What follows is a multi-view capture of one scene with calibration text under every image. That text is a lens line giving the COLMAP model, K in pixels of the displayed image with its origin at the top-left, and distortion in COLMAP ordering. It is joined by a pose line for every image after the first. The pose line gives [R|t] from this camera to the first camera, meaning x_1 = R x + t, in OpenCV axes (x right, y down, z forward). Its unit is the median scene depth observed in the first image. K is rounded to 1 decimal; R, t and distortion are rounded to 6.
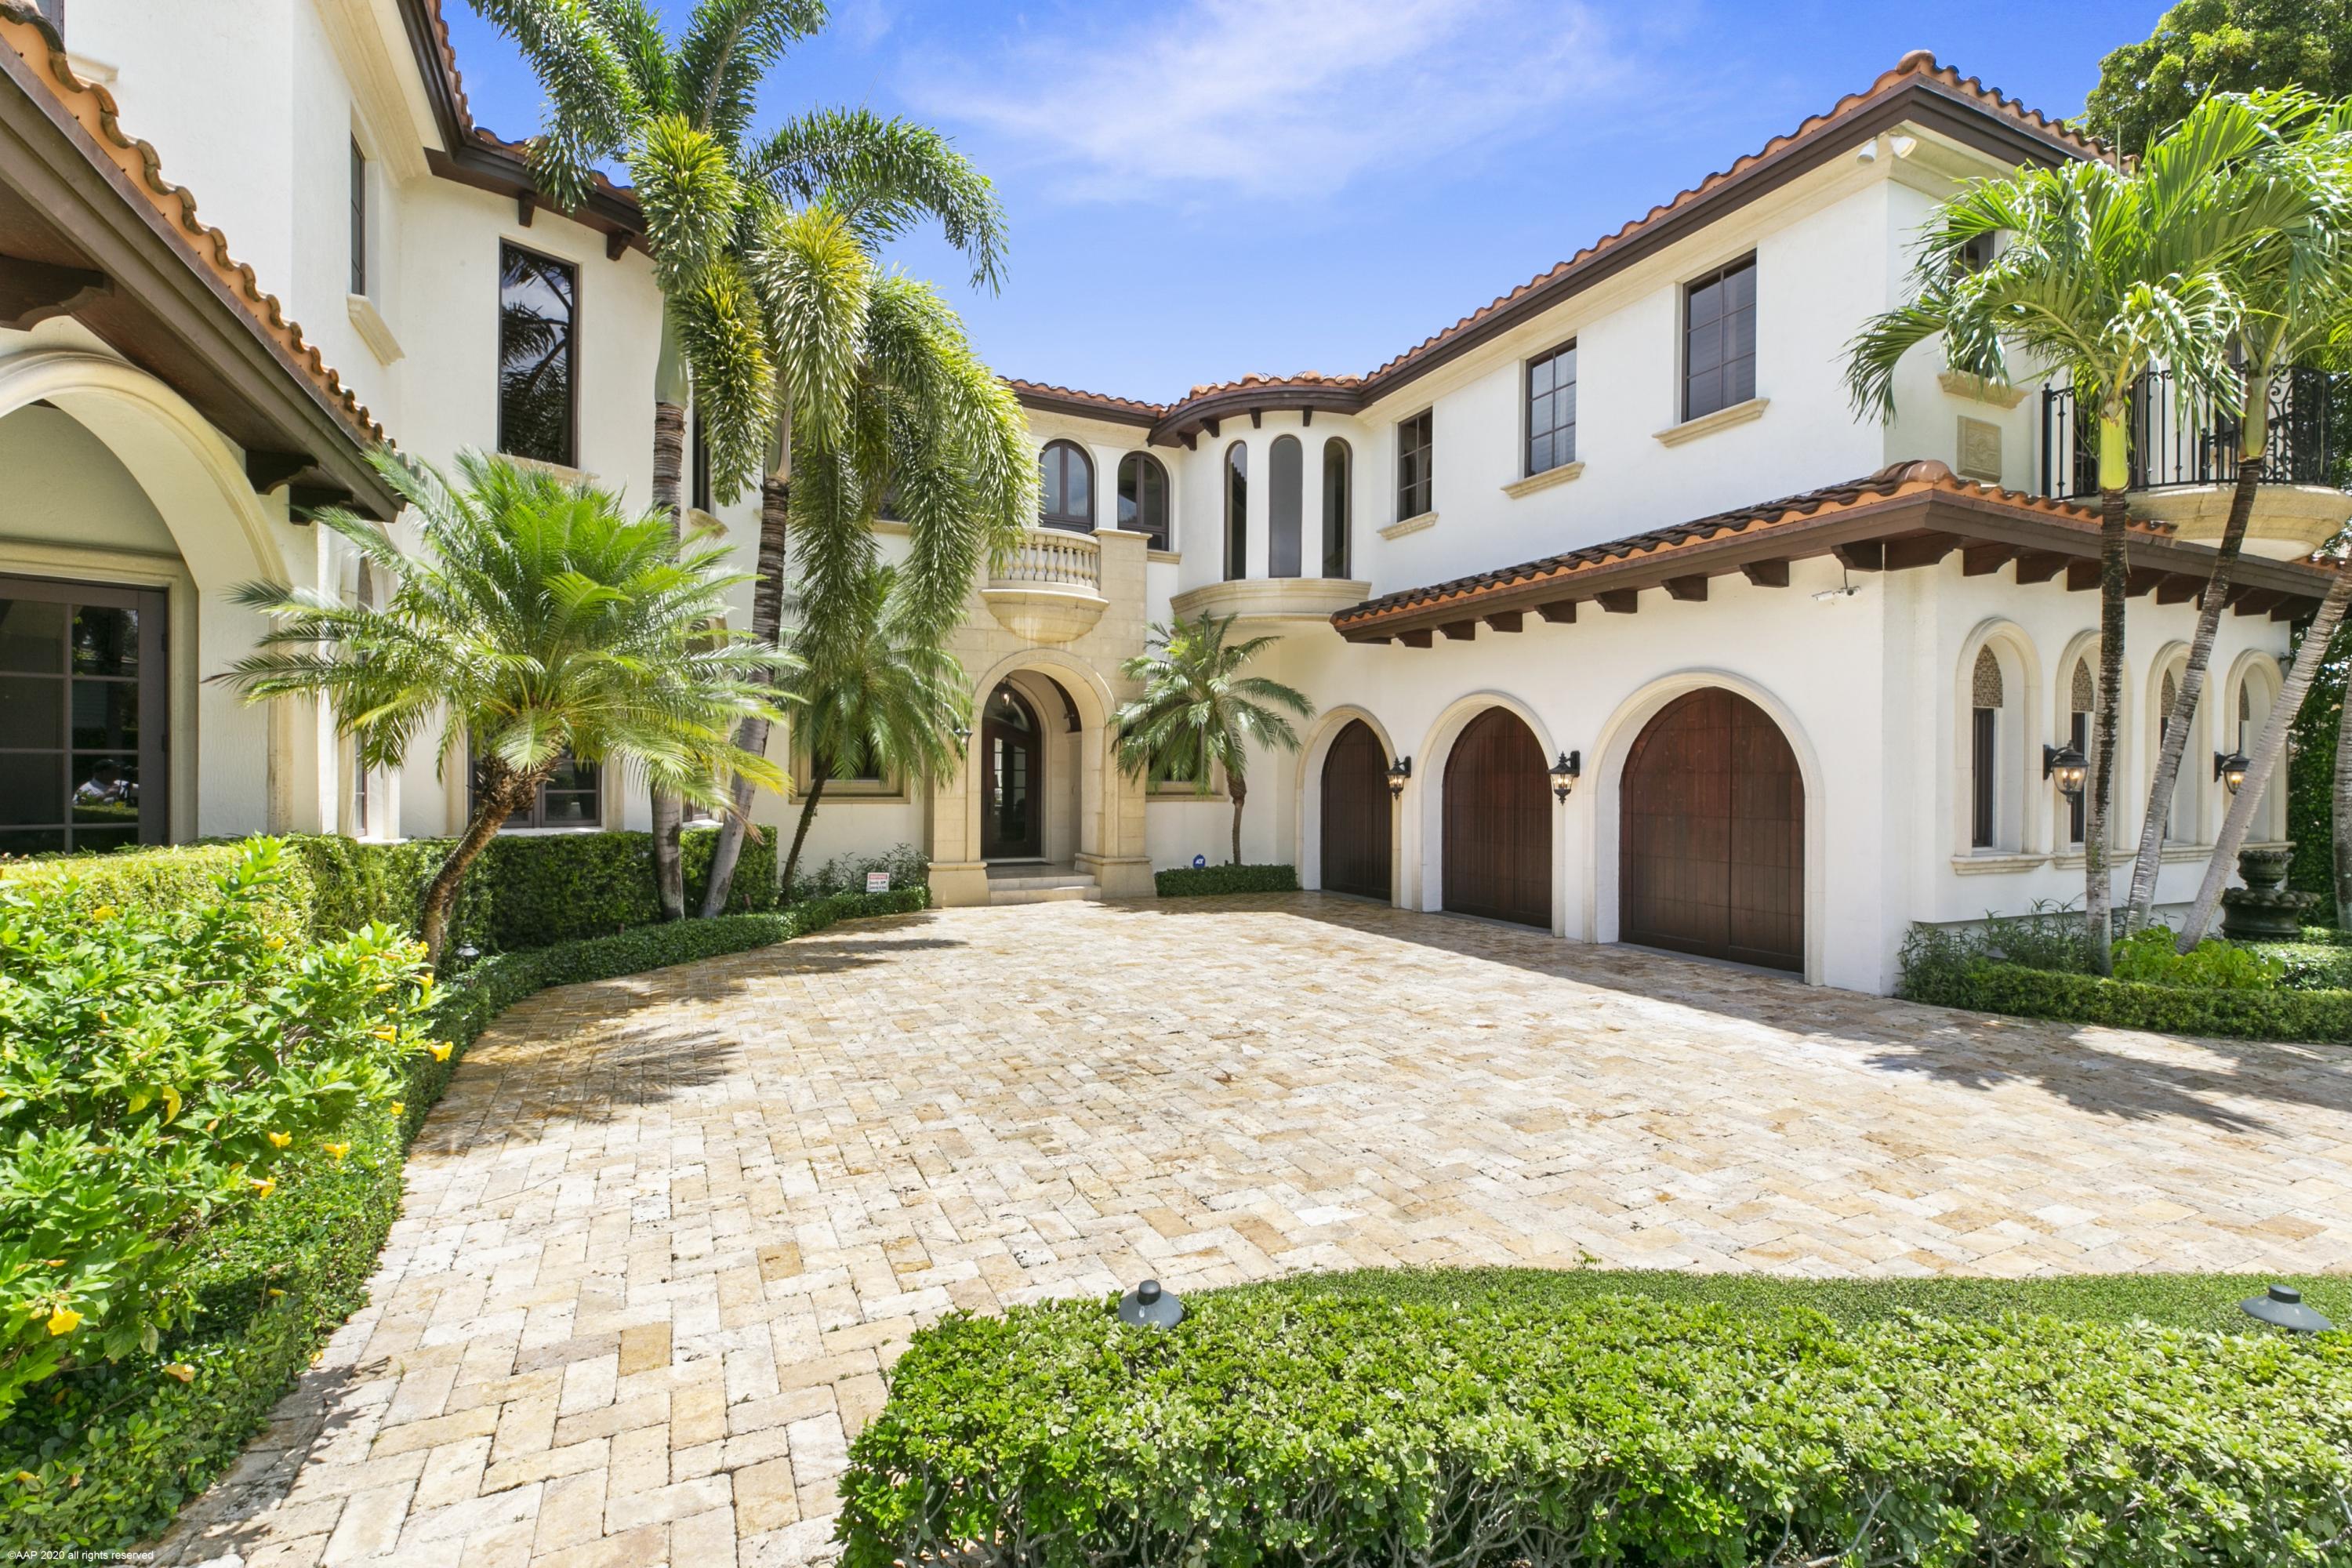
lens RADIAL K [[1073.2, 0, 1188.7], [0, 1073.2, 789.4], [0, 0, 1]] dist [0.002947, 0.001193]
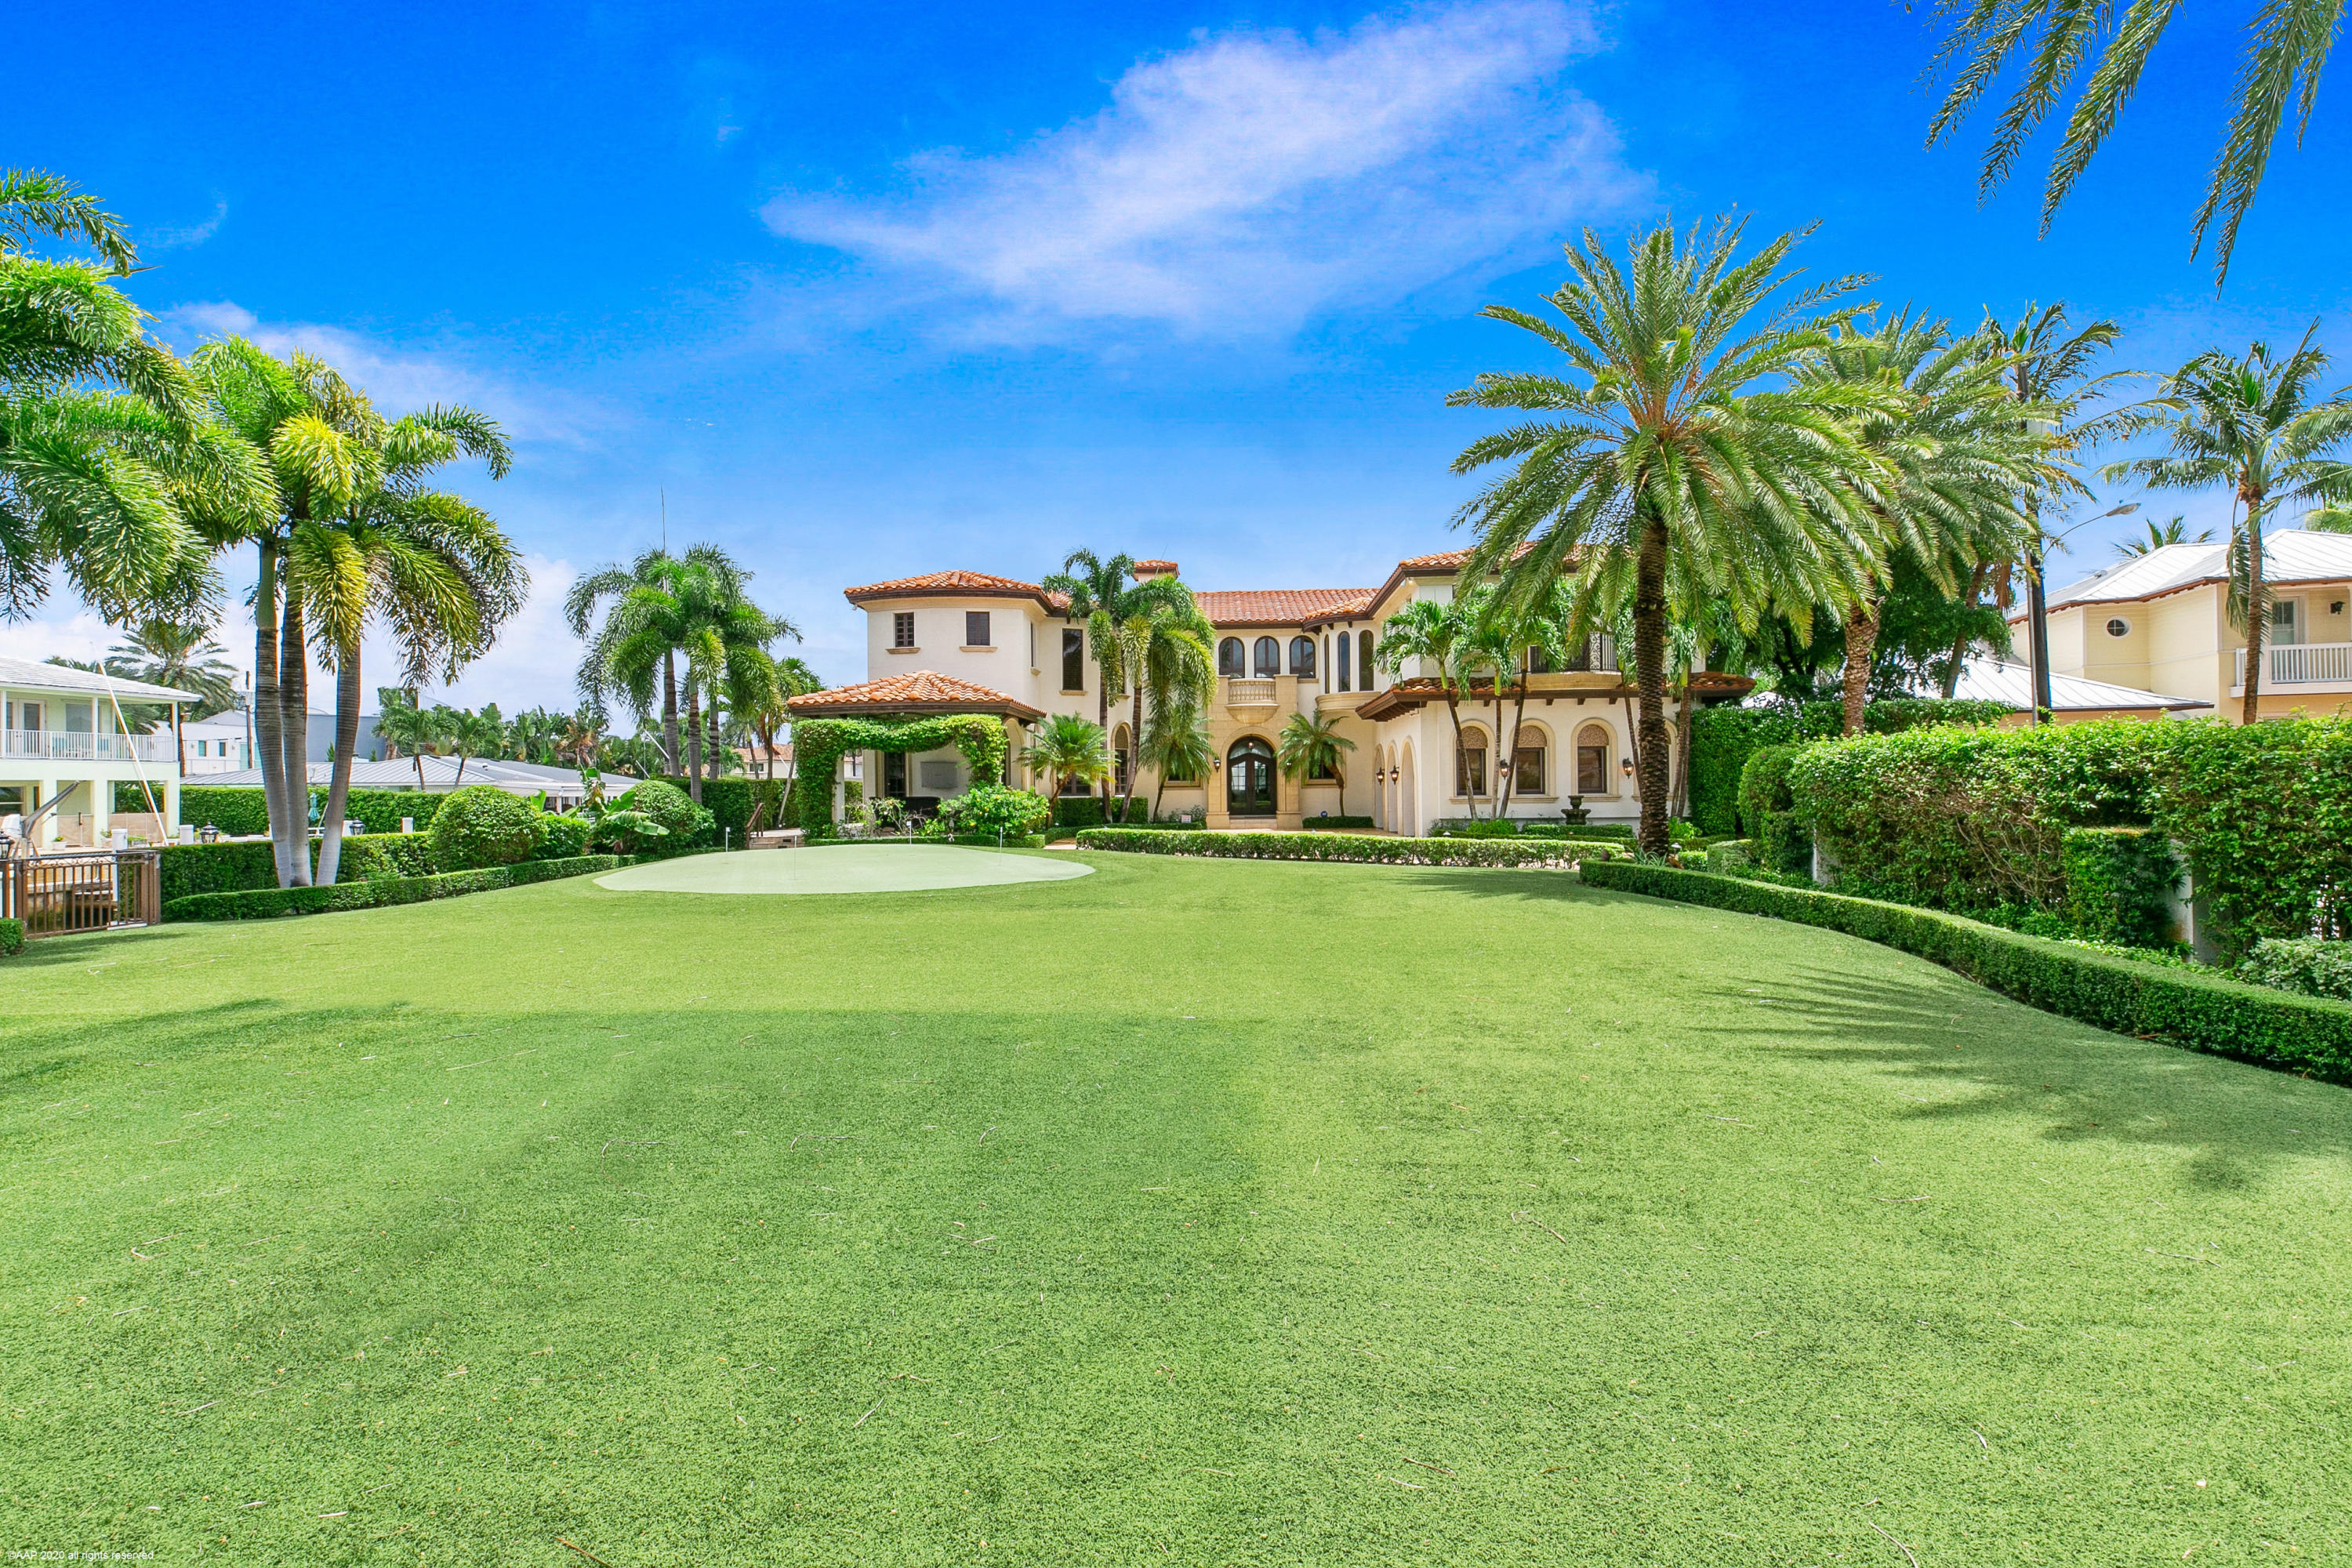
lens RADIAL K [[1073.2, 0, 1166.4], [0, 1073.2, 787.4], [0, 0, 1]] dist [0.002947, 0.001193]
pose [[0.874321, -0.017430, -0.485036, 0.889297], [0.015560, 0.999848, -0.007882, 0.025463], [0.485100, -0.000656, 0.874459, -1.253324]]
